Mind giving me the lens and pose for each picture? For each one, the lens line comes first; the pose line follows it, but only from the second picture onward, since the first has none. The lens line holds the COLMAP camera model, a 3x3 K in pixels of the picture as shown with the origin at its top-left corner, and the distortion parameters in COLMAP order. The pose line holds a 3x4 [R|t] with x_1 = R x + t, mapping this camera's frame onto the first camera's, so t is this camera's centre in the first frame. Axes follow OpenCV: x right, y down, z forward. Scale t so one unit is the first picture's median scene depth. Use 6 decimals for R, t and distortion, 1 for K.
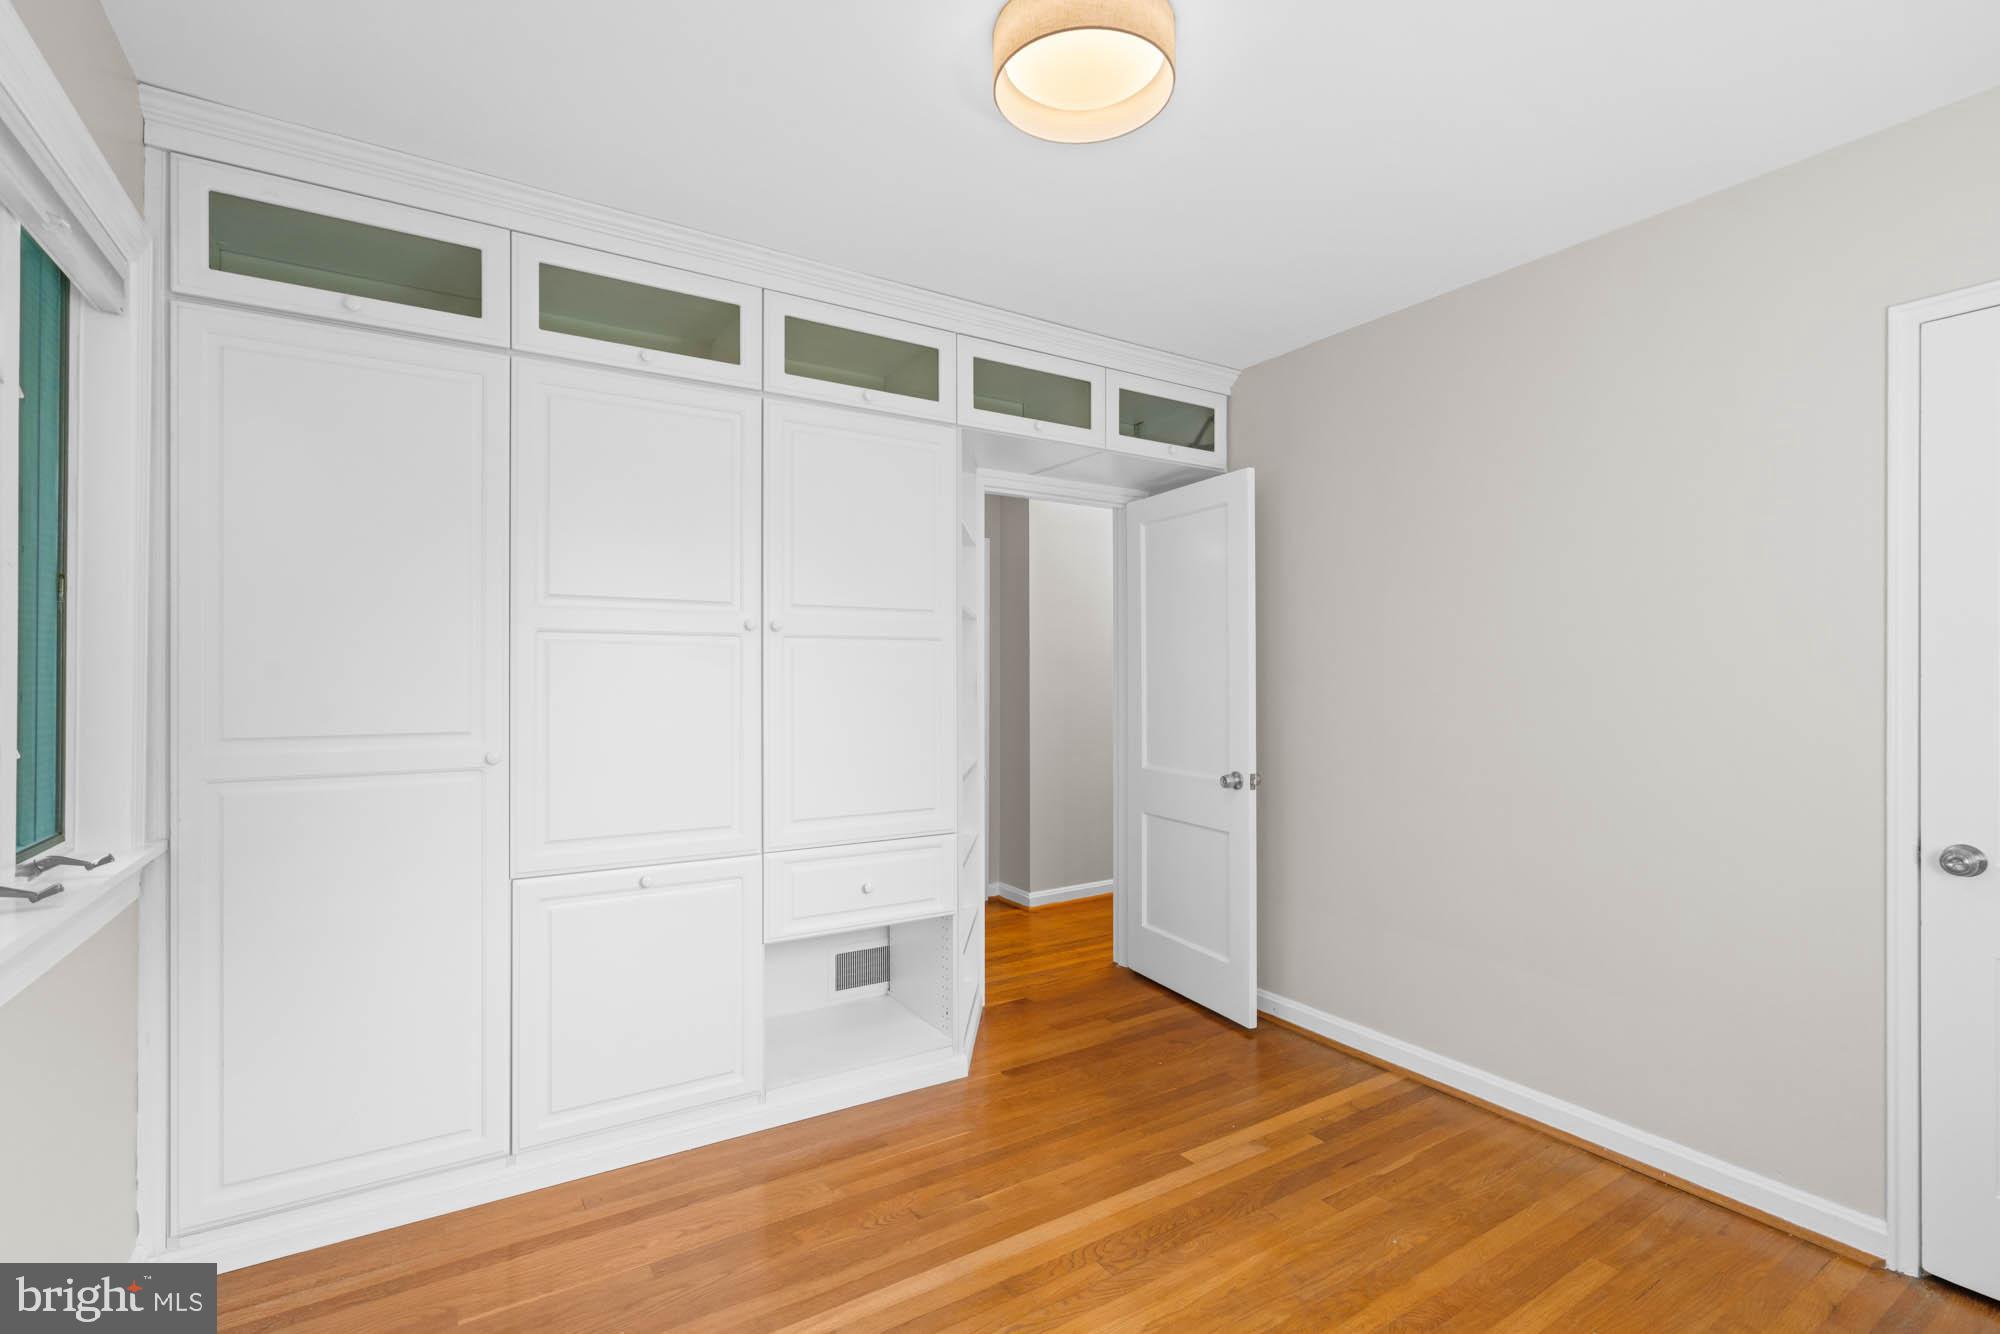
lens RADIAL K [[885.5, 0, 948.8], [0, 885.5, 682.1], [0, 0, 1]] dist [0.001588, 0.000885]
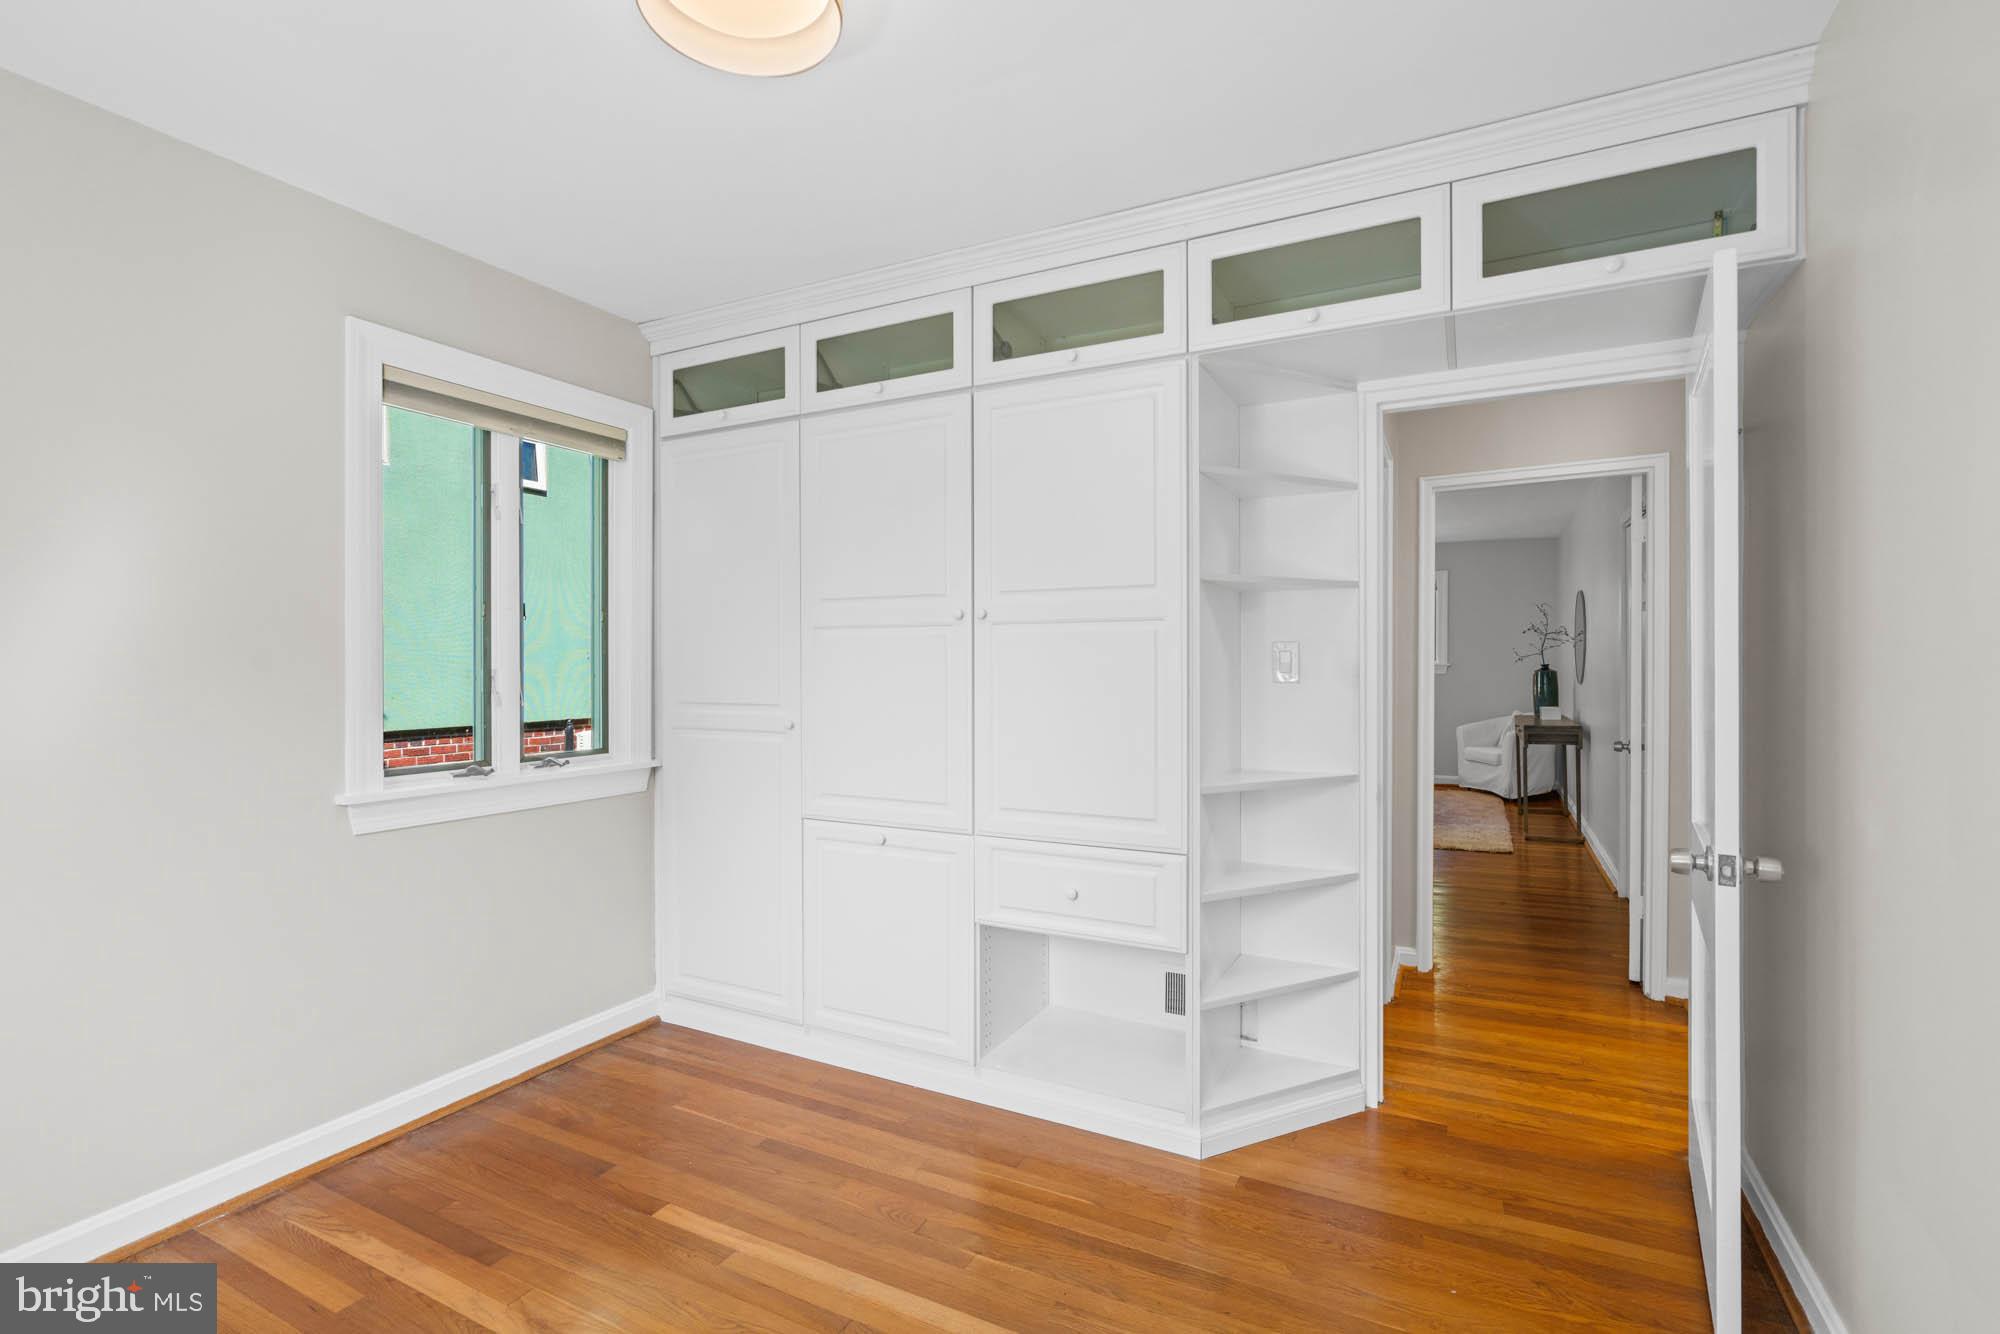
lens RADIAL K [[913.6, 0, 1000.1], [0, 913.6, 659.7], [0, 0, 1]] dist [-0.001059, 0.001162]
pose [[0.528768, 0.003812, -0.848758, 0.708919], [0.003565, 0.999971, 0.006712, -0.018008], [0.848759, -0.006575, 0.528739, 0.463553]]
